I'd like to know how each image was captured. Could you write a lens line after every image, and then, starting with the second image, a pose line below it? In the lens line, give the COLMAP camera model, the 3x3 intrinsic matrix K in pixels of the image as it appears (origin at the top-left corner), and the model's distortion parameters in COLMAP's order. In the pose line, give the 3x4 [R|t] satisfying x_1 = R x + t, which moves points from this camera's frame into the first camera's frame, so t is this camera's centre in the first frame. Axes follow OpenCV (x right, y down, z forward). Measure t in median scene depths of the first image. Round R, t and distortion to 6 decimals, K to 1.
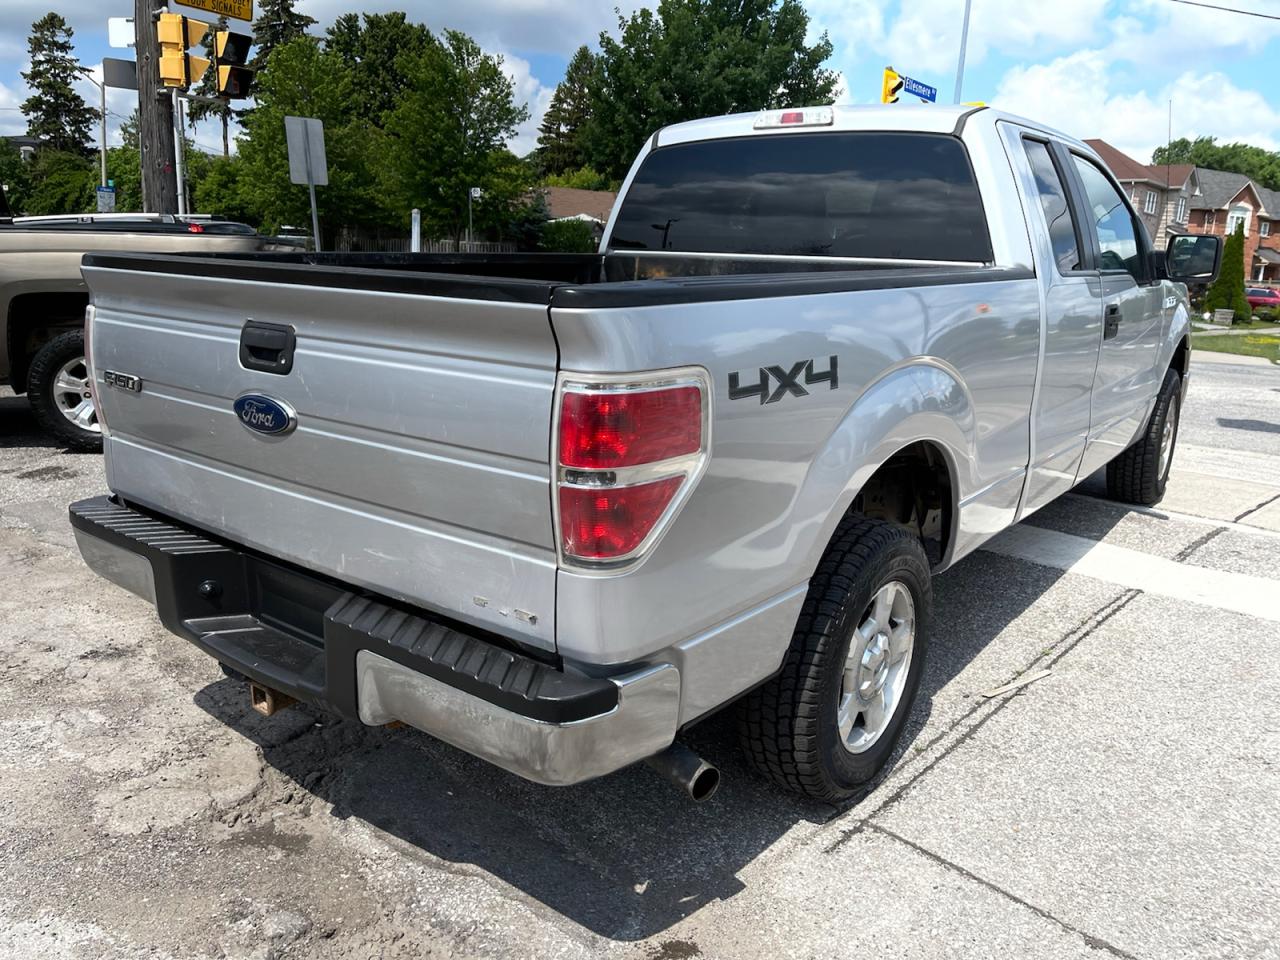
lens RADIAL K [[974.2, 0, 634.6], [0, 974.2, 487.8], [0, 0, 1]] dist [0.076768, -0.108203]
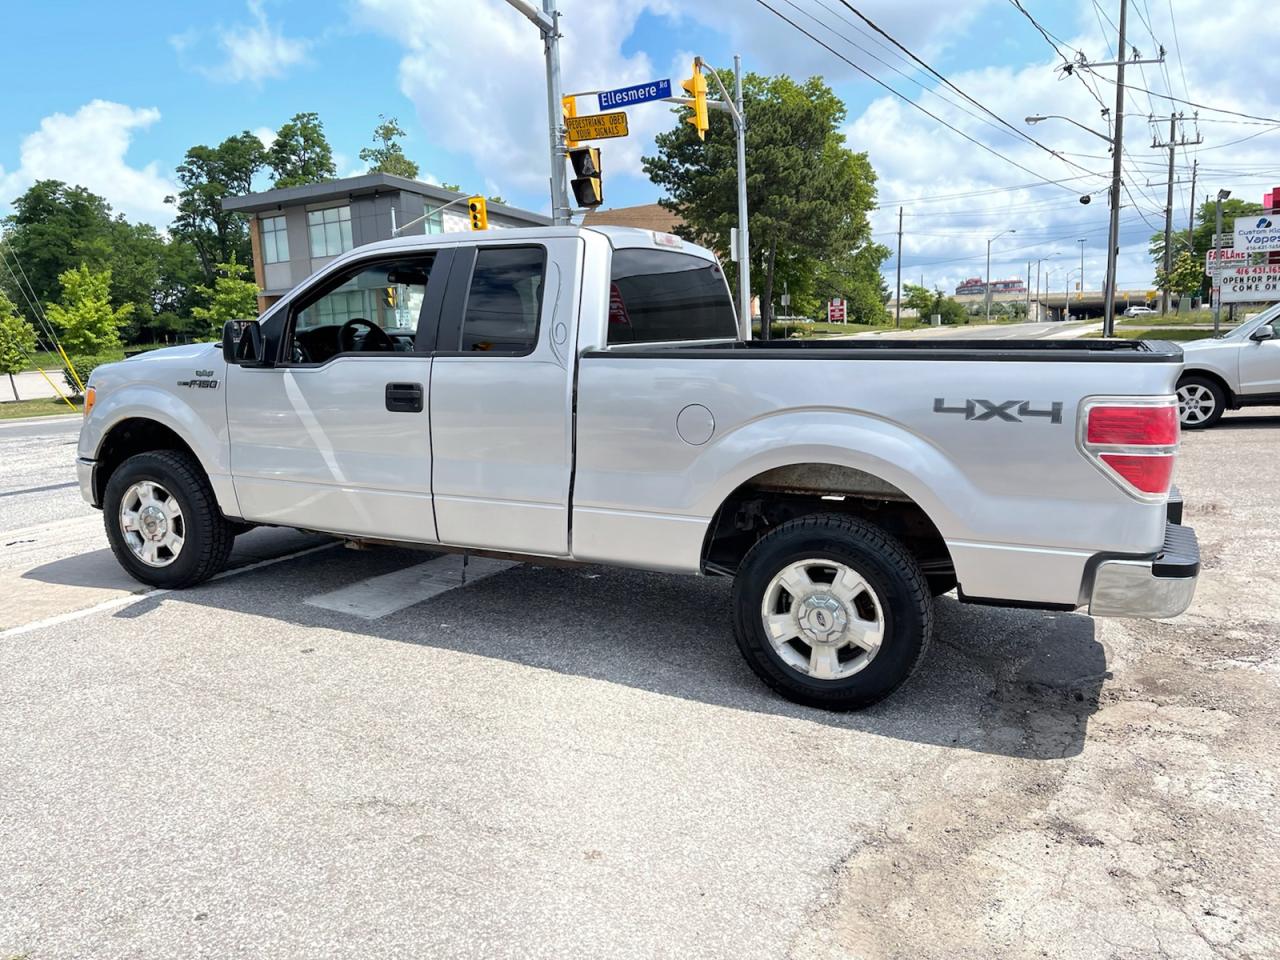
lens RADIAL K [[974.2, 0, 632.2], [0, 974.2, 482.5], [0, 0, 1]] dist [0.076768, -0.108203]
pose [[-0.211443, -0.180789, 0.960525, -1.364640], [0.247918, 0.940683, 0.231629, -0.452872], [-0.945425, 0.287108, -0.154080, 1.580366]]
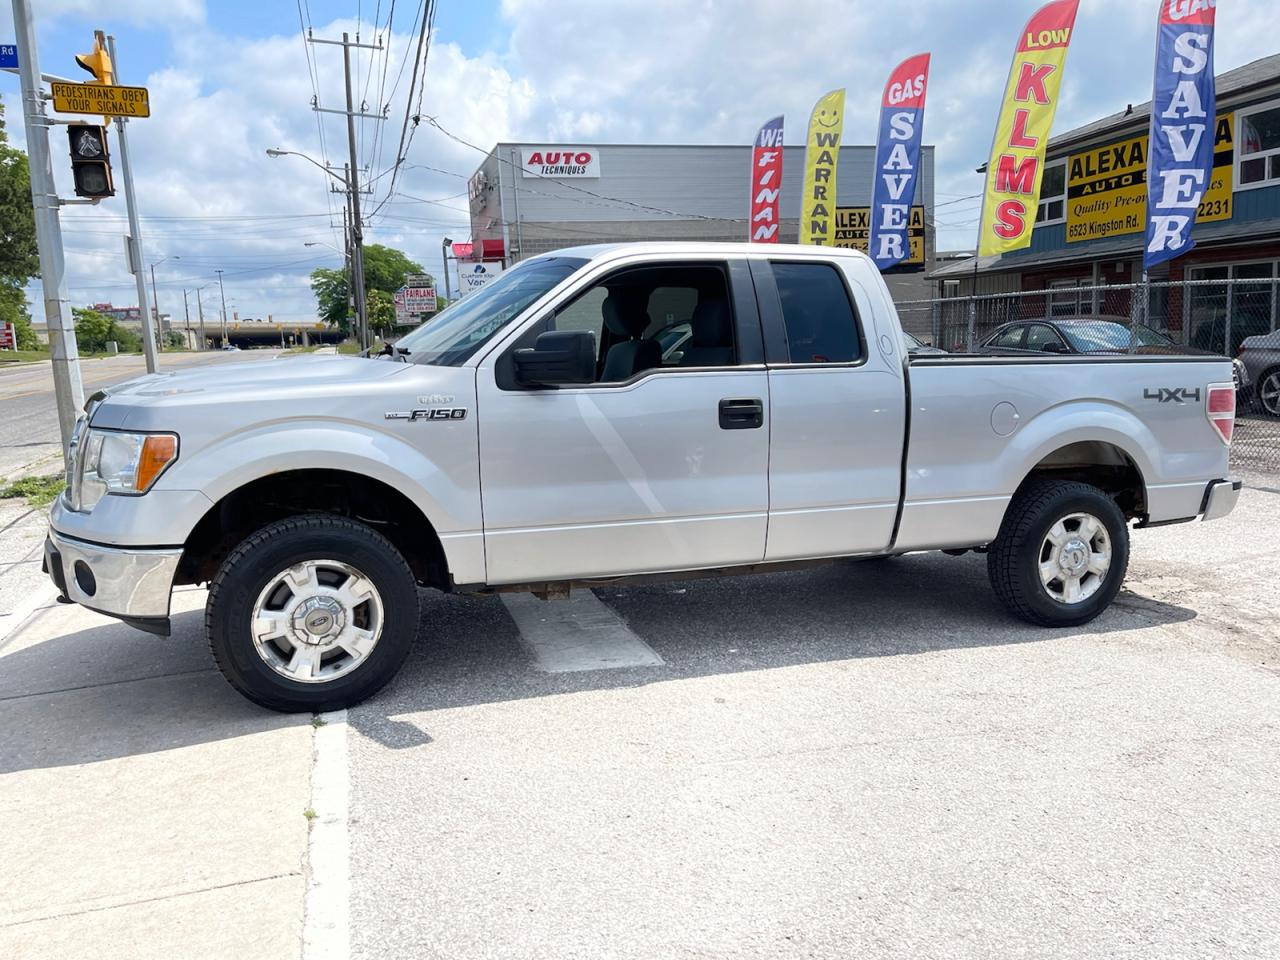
lens RADIAL K [[974.2, 0, 637.8], [0, 974.2, 486.9], [0, 0, 1]] dist [0.076768, -0.108203]
pose [[-0.862064, -0.093672, 0.498067, -0.455870], [0.109541, 0.925100, 0.363580, -0.735476], [-0.494819, 0.367989, -0.787235, 2.817700]]
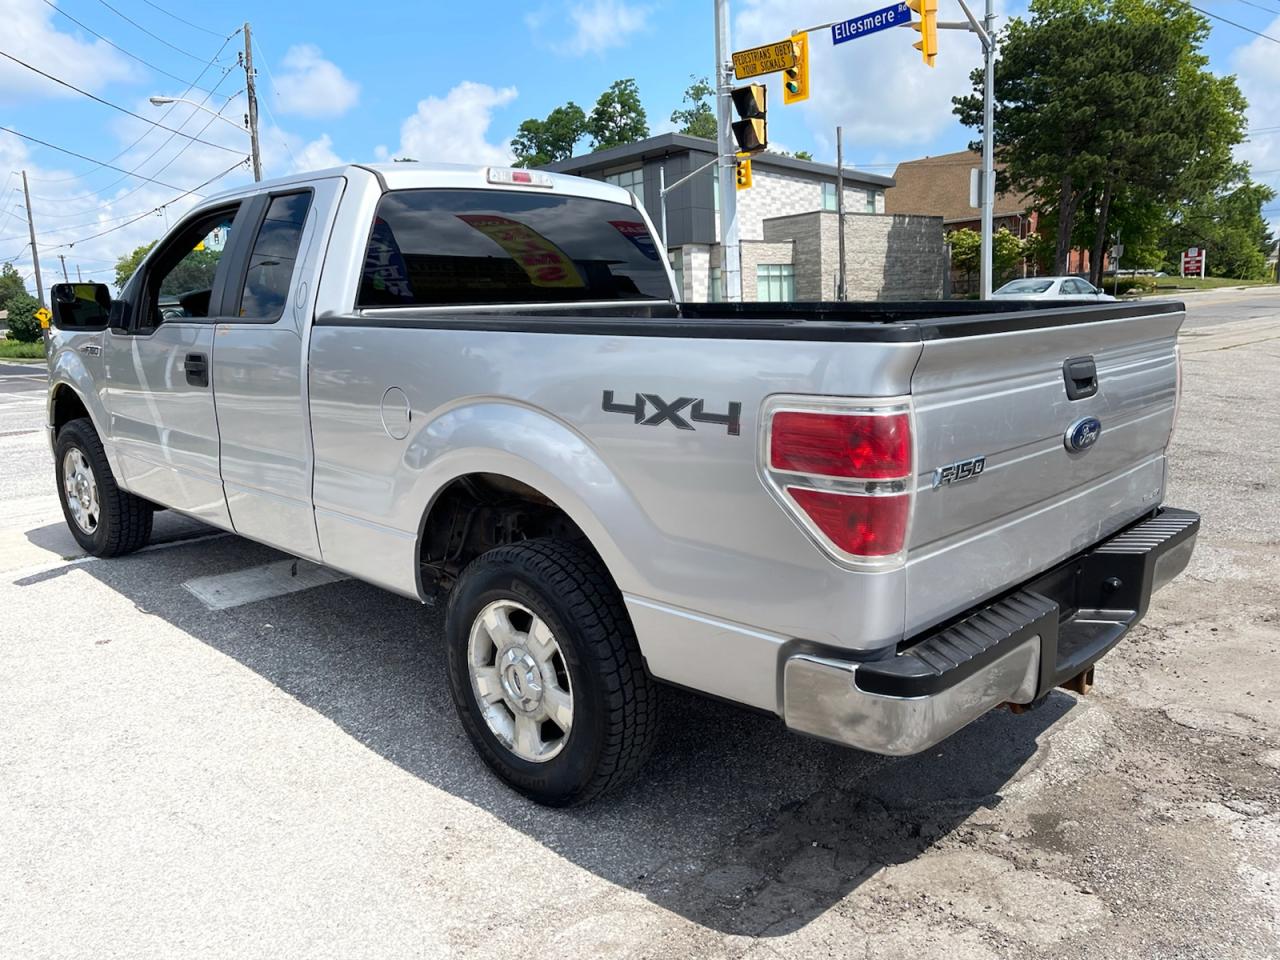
lens RADIAL K [[974.2, 0, 630.7], [0, 974.2, 492.9], [0, 0, 1]] dist [0.076768, -0.108203]
pose [[0.109027, -0.230613, 0.966918, -1.104618], [0.270507, 0.942890, 0.194381, -0.266663], [-0.956524, 0.240366, 0.165183, 0.929088]]
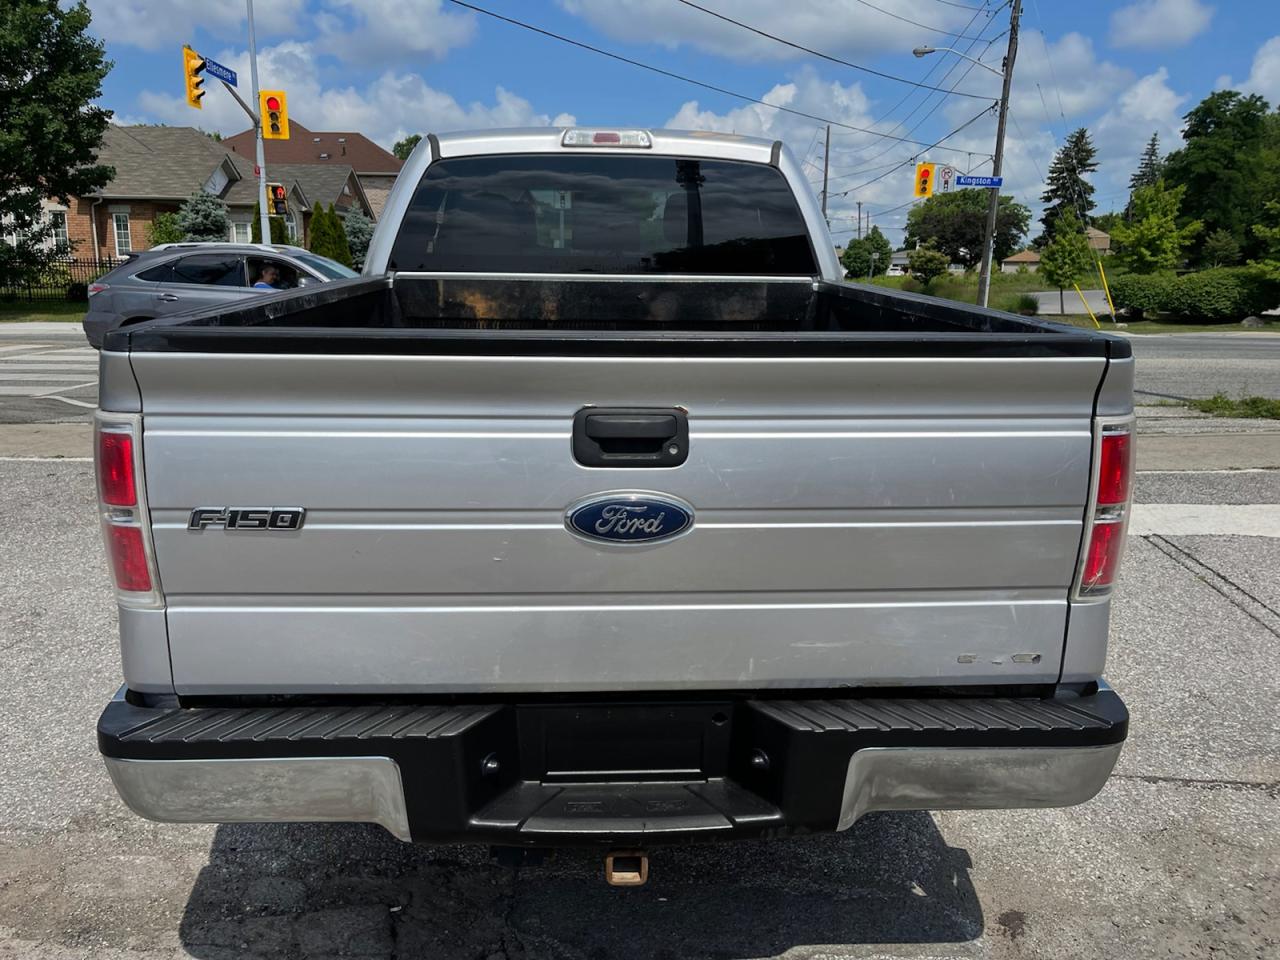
lens RADIAL K [[974.2, 0, 632.7], [0, 974.2, 488.9], [0, 0, 1]] dist [0.076768, -0.108203]
pose [[0.756505, -0.177016, 0.629576, -0.604892], [0.168237, 0.982949, 0.074218, -0.109484], [-0.631979, 0.049772, 0.773386, 0.262946]]
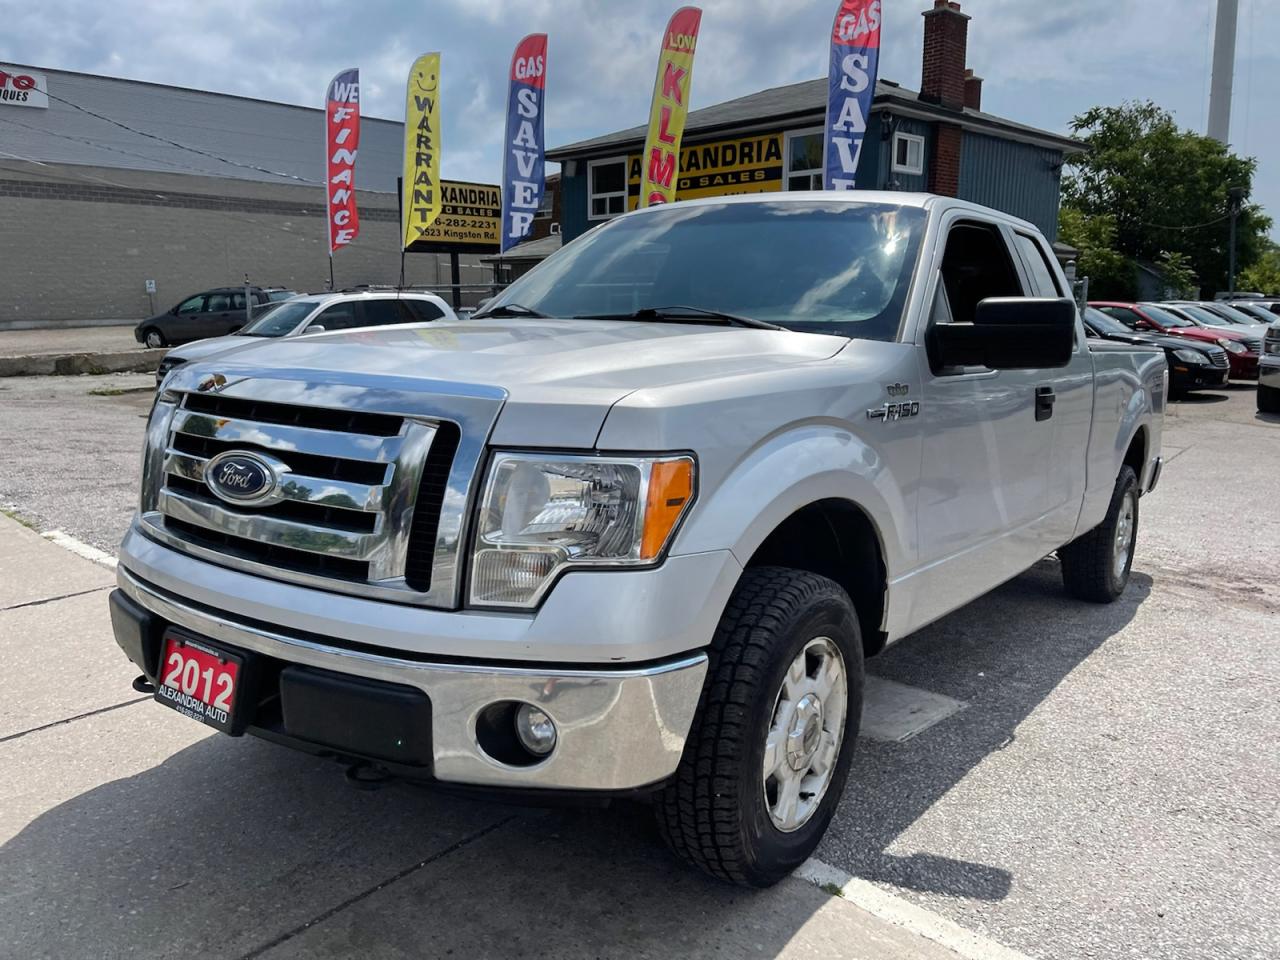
lens RADIAL K [[974.2, 0, 643.3], [0, 974.2, 477.2], [0, 0, 1]] dist [0.076768, -0.108203]
pose [[-0.998379, -0.046214, -0.033209, 0.621059], [-0.055484, 0.920217, 0.387456, -0.672112], [0.012654, 0.388671, -0.921290, 2.764003]]
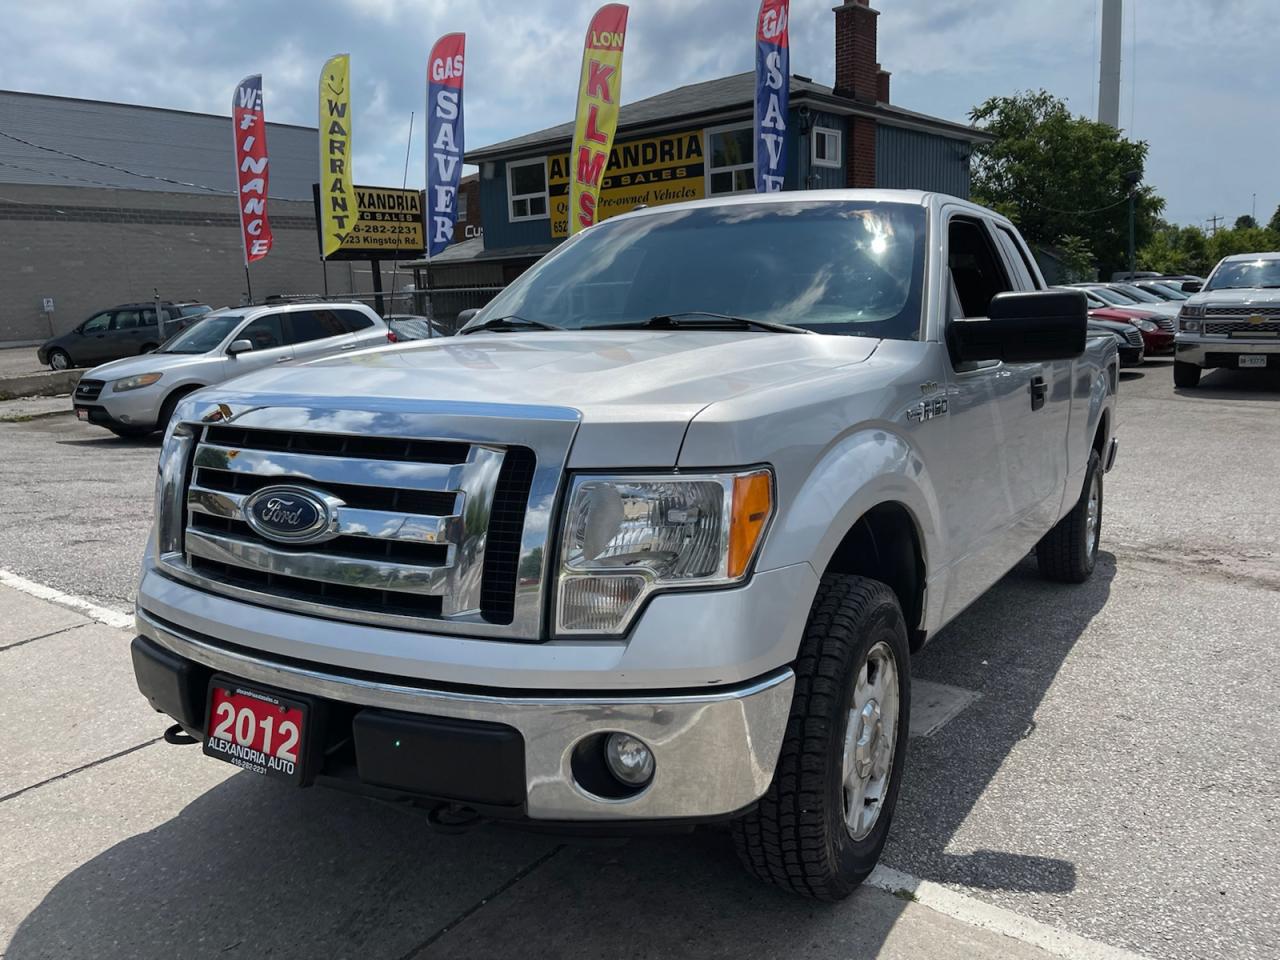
lens RADIAL K [[974.2, 0, 637.5], [0, 974.2, 476.3], [0, 0, 1]] dist [0.076768, -0.108203]
pose [[-0.994297, 0.003834, -0.106580, 0.720505], [-0.037676, 0.922285, 0.384670, -0.672368], [0.099772, 0.386492, -0.916880, 2.737956]]
